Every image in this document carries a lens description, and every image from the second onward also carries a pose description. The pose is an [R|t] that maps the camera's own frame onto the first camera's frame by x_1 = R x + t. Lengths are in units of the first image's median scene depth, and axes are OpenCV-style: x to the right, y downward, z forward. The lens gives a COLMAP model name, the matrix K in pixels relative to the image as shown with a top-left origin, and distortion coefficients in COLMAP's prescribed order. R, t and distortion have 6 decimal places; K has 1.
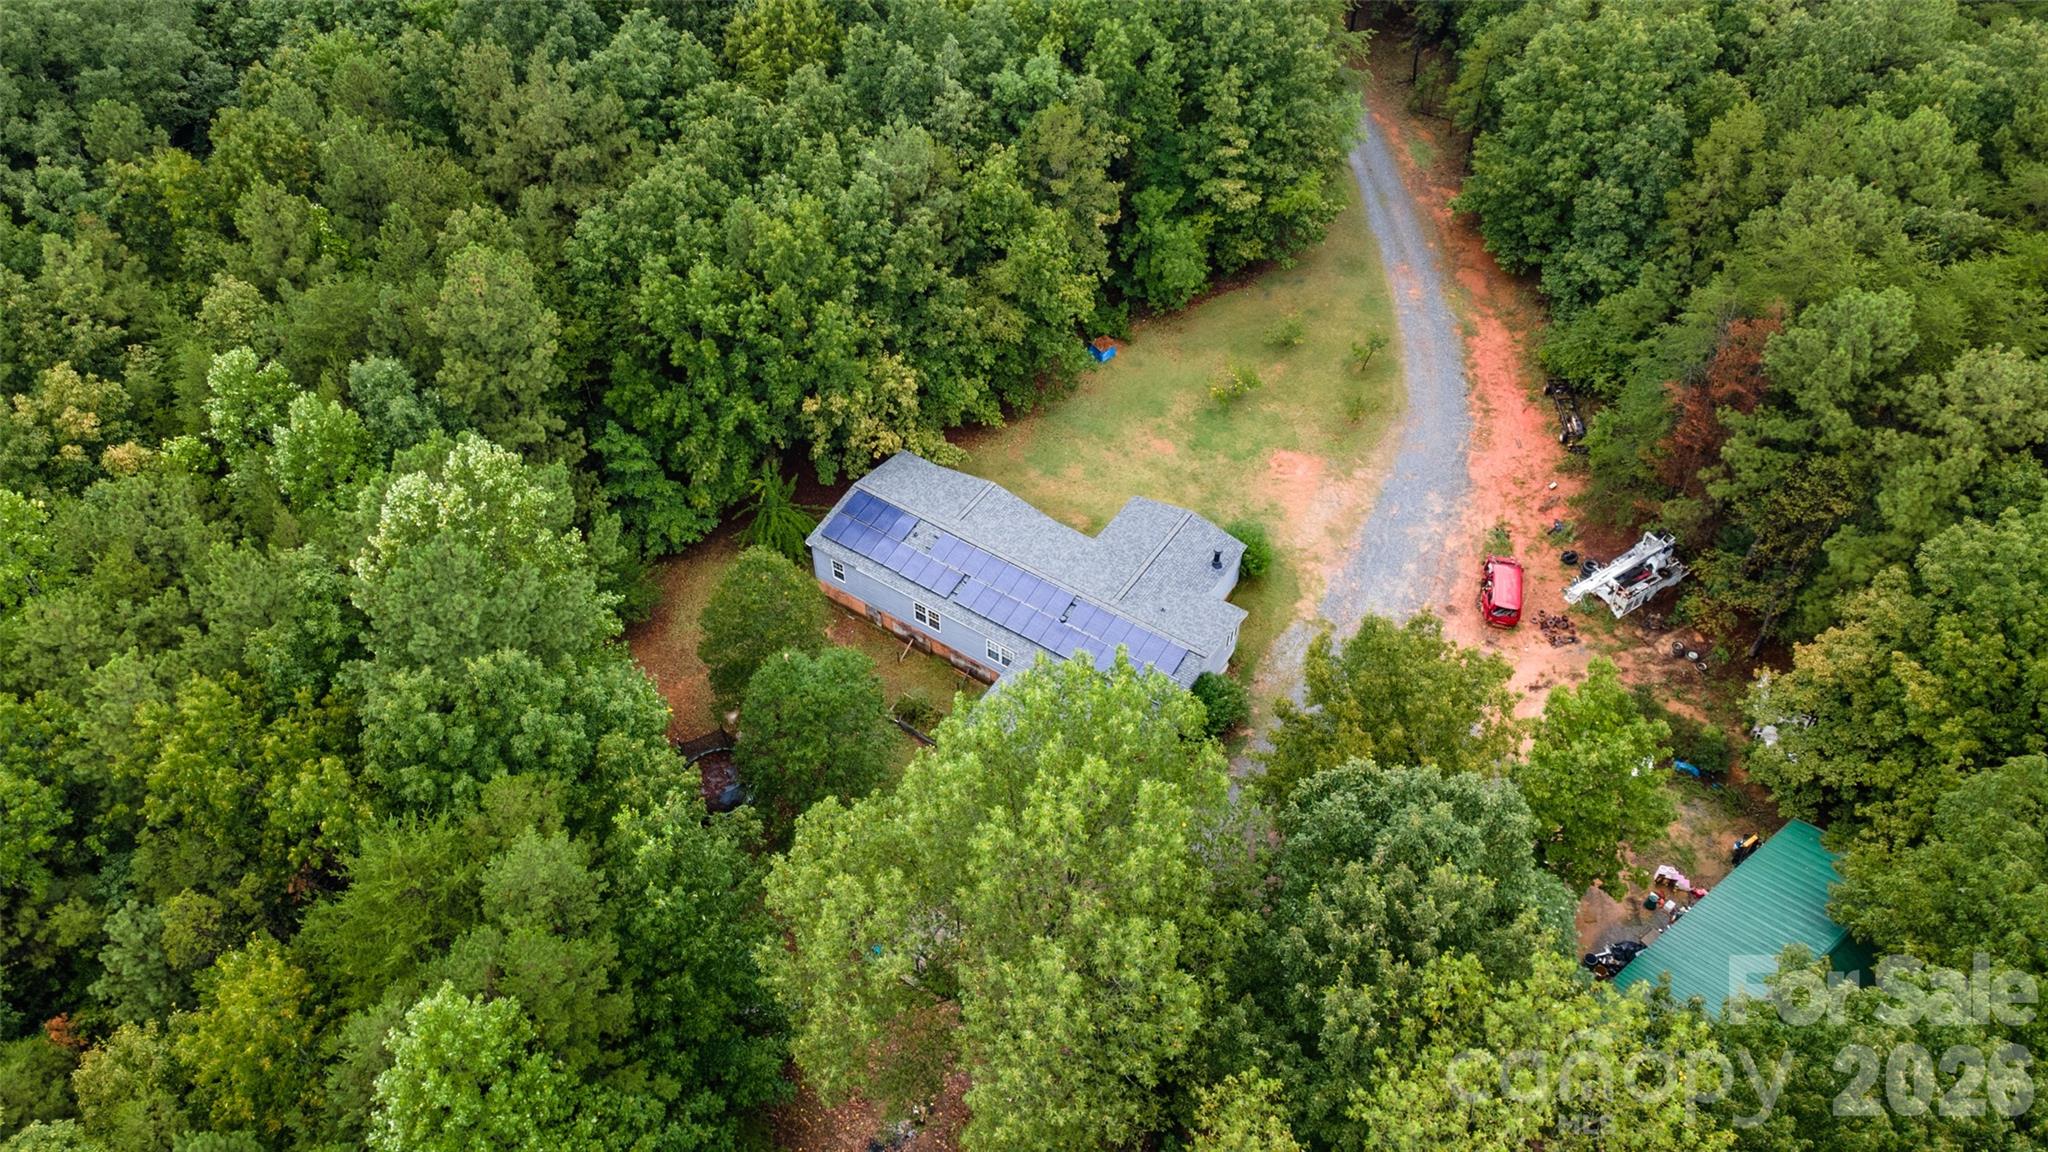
lens RADIAL K [[1497.6, 0, 1021.8], [0, 1497.6, 581.0], [0, 0, 1]] dist [0.025508, 0.021115]
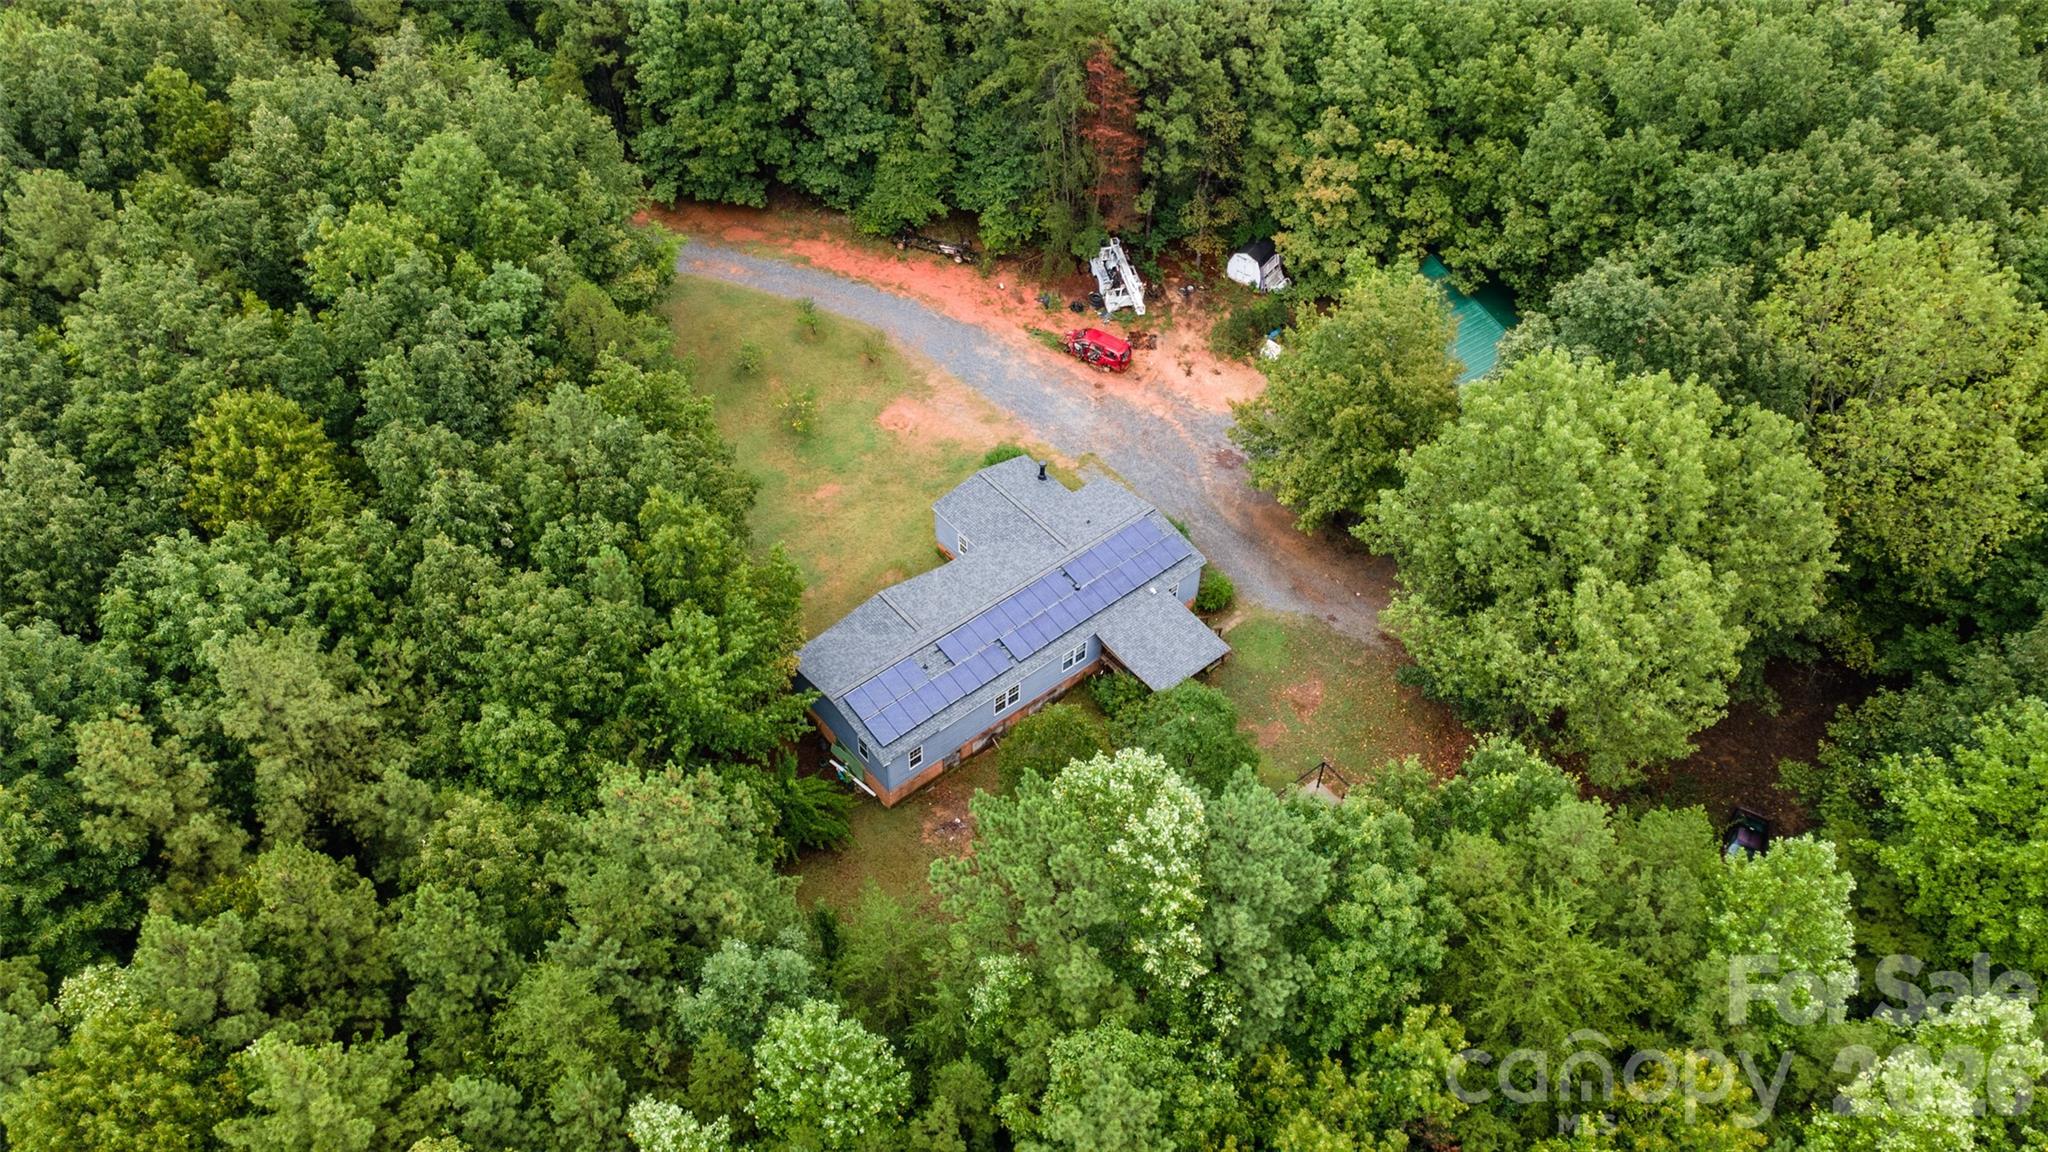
lens RADIAL K [[1497.6, 0, 1027.0], [0, 1497.6, 580.9], [0, 0, 1]] dist [0.025508, 0.021115]
pose [[0.287485, -0.700040, 0.653679, -0.623355], [0.686528, 0.626507, 0.369010, -0.364626], [-0.667856, 0.342684, 0.660708, 0.295618]]
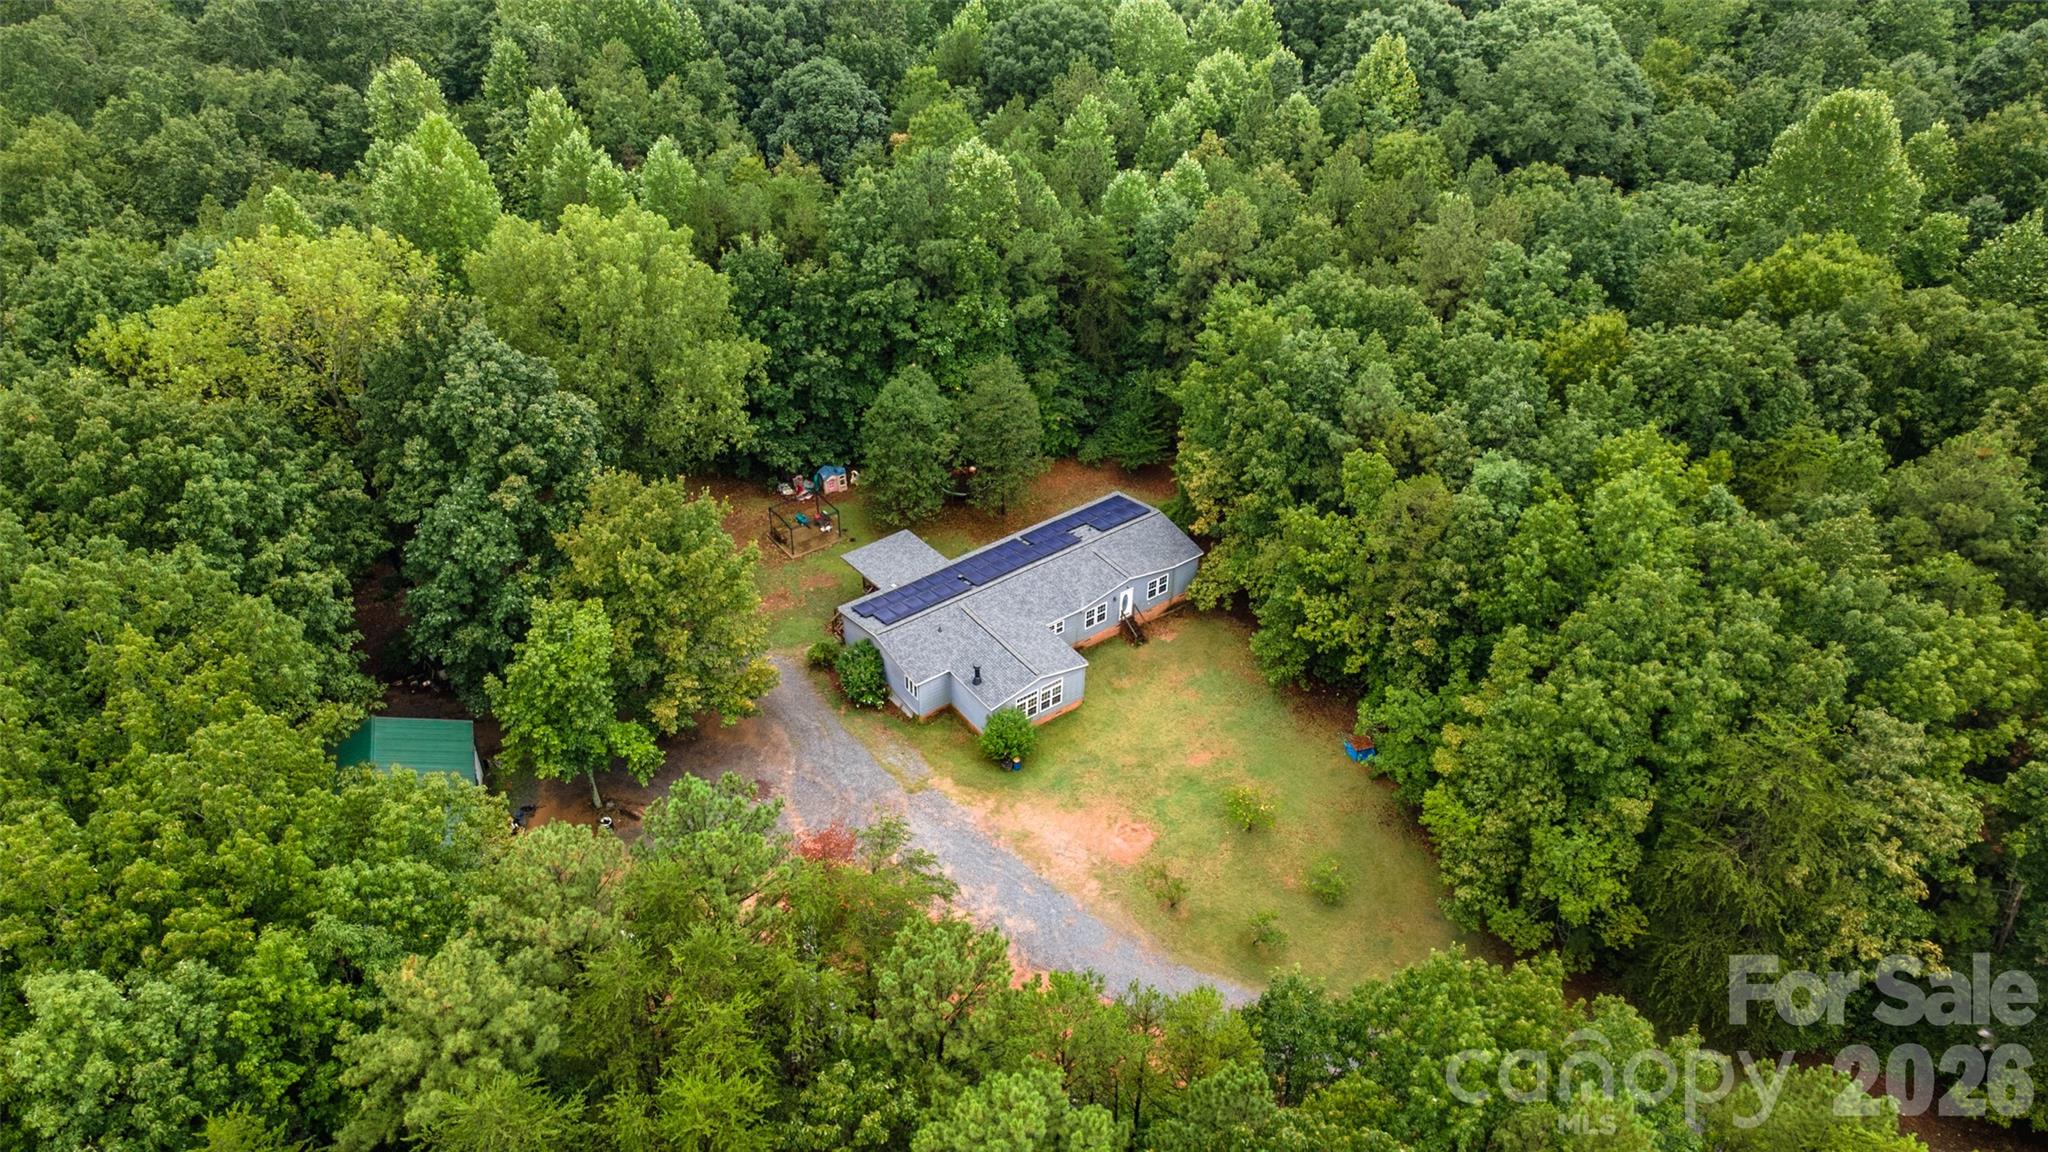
lens RADIAL K [[1497.6, 0, 1021.2], [0, 1497.6, 571.0], [0, 0, 1]] dist [0.025508, 0.021115]
pose [[-0.348337, 0.548786, -0.759931, 0.866131], [-0.699928, 0.386978, 0.600291, -0.687255], [0.623508, 0.741000, 0.249312, 0.667382]]
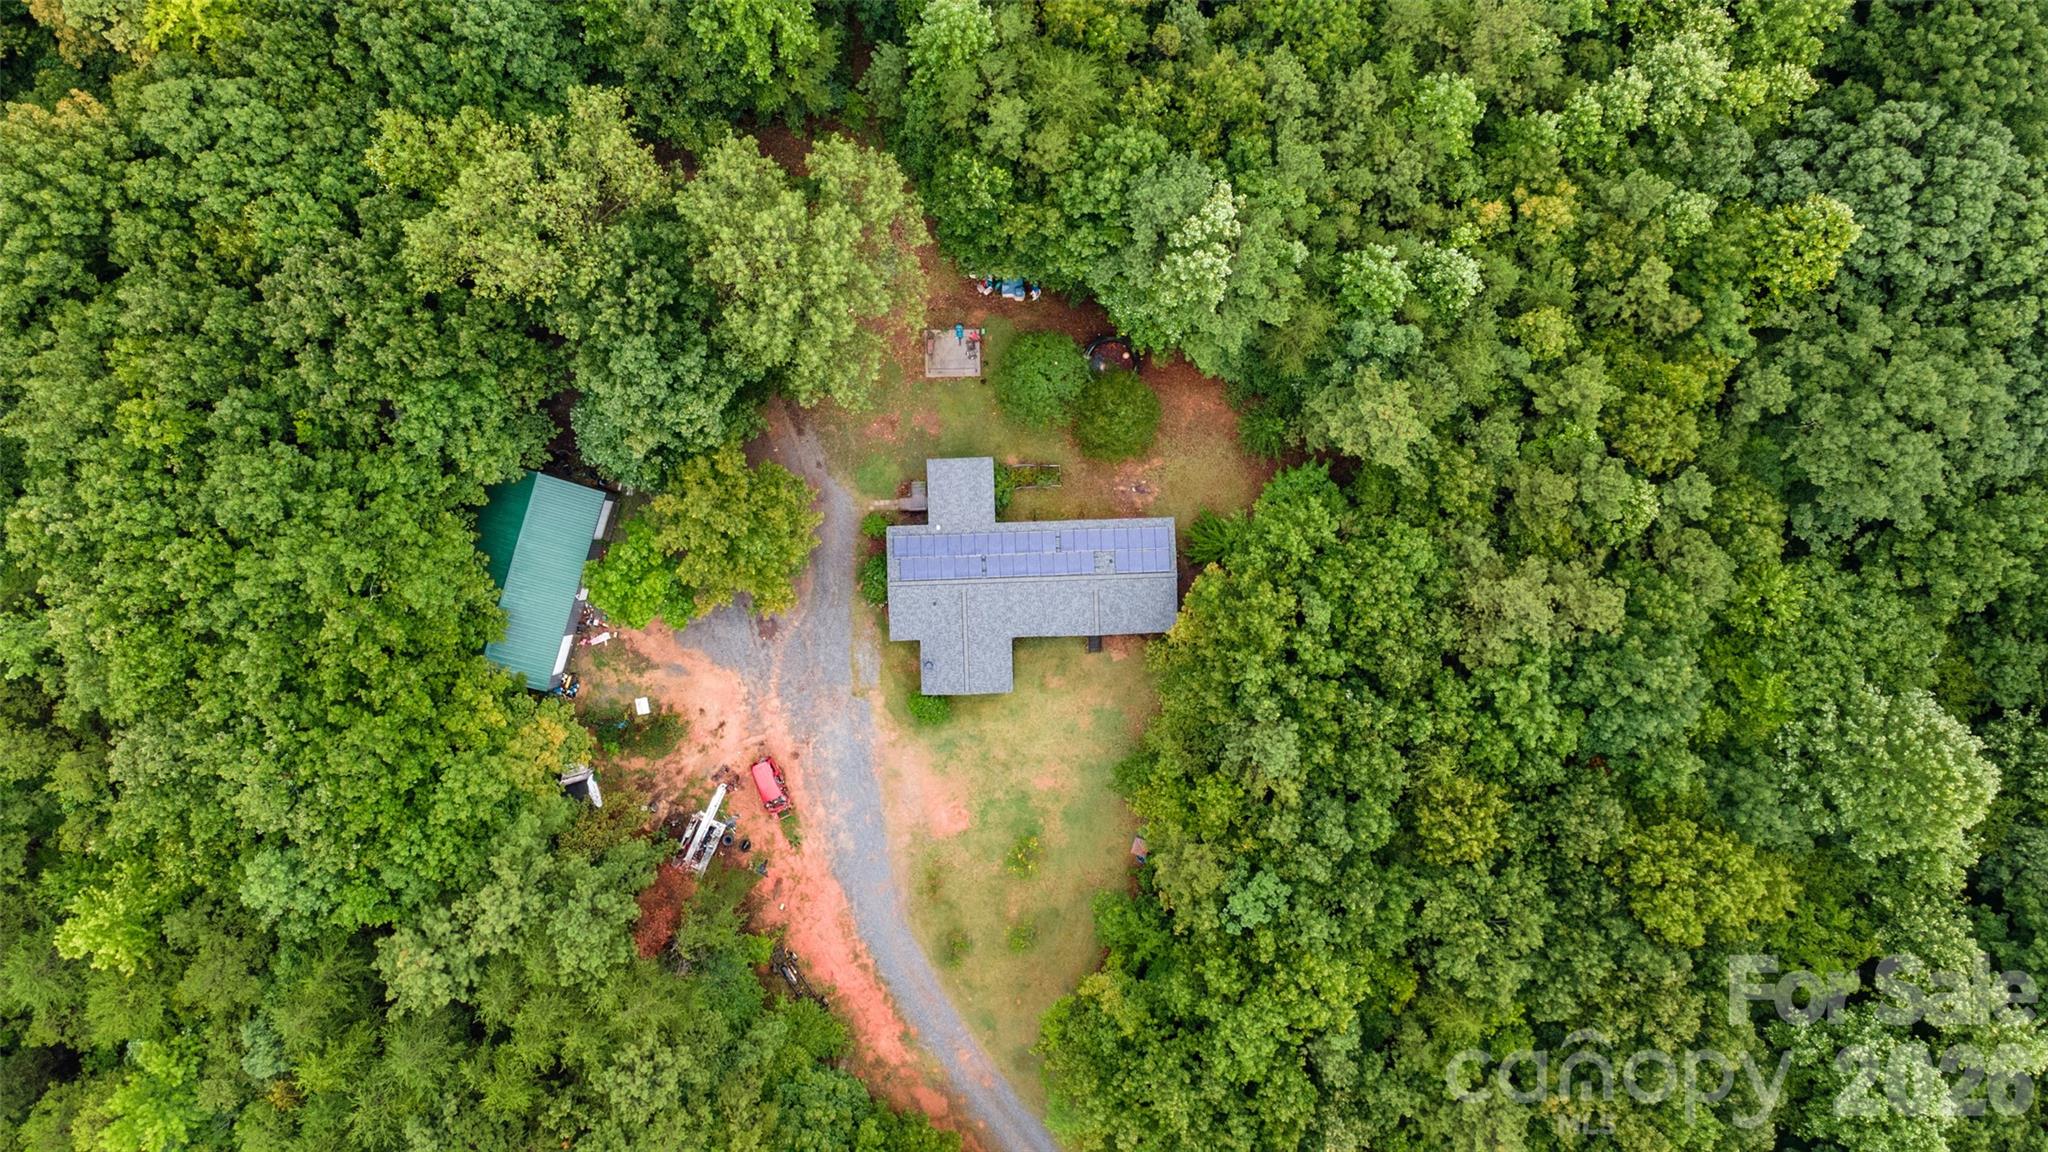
lens RADIAL K [[1497.6, 0, 1024.0], [0, 1497.6, 579.9], [0, 0, 1]] dist [0.025508, 0.021115]
pose [[-0.817762, 0.575460, -0.010556, 0.022619], [-0.430539, -0.599443, 0.674762, -0.946394], [0.381971, 0.556339, 0.737960, -0.078480]]
